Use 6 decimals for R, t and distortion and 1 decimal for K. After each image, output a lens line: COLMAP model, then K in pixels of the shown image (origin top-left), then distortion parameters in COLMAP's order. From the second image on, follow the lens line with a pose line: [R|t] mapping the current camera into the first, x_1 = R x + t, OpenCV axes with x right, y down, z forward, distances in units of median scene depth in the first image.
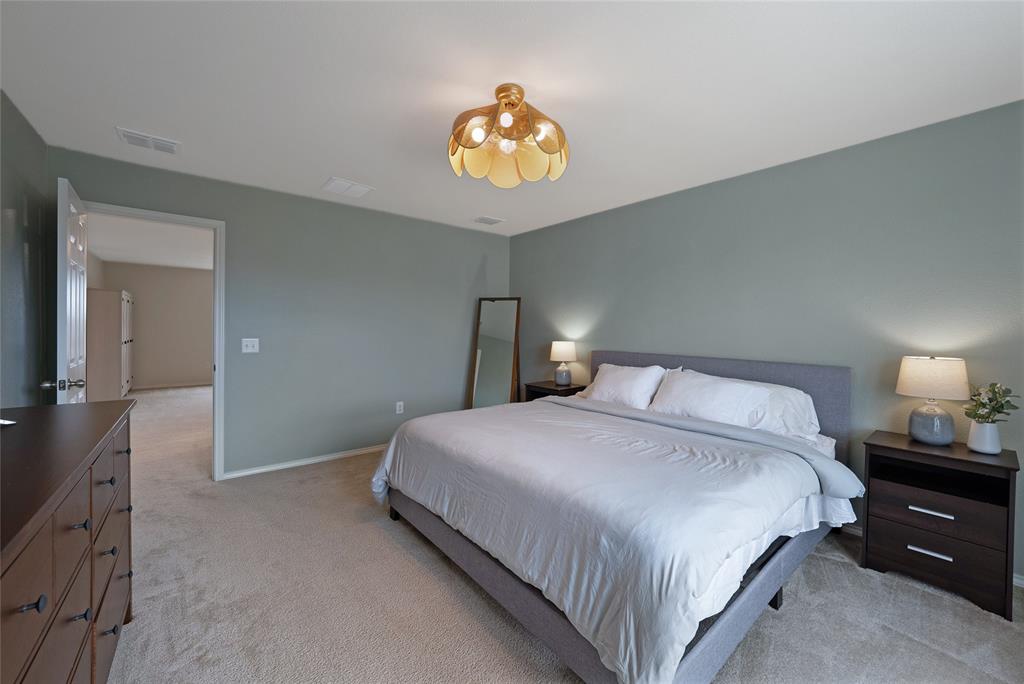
lens RADIAL K [[386.2, 0, 495.8], [0, 386.2, 332.2], [0, 0, 1]] dist [0.000070, 0.000100]
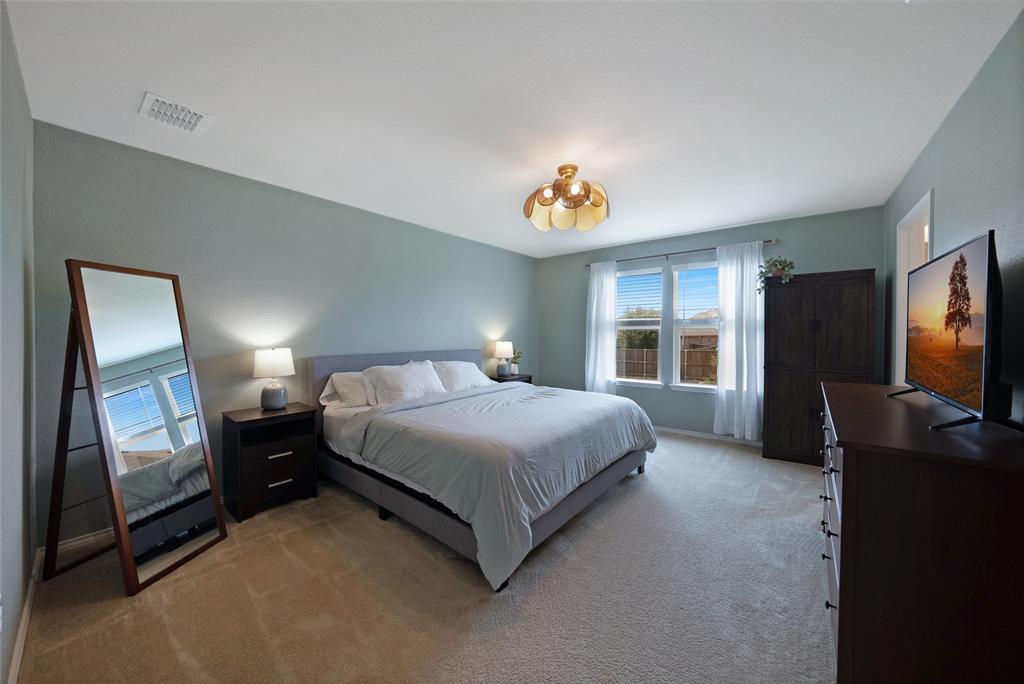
lens RADIAL K [[363.2, 0, 504.6], [0, 363.2, 337.4], [0, 0, 1]] dist [-0.001500, -0.000001]
pose [[-0.218776, -0.024485, 0.975468, -0.469575], [0.004753, 0.999647, 0.026158, -0.012401], [-0.975763, 0.010359, -0.218582, 0.571280]]
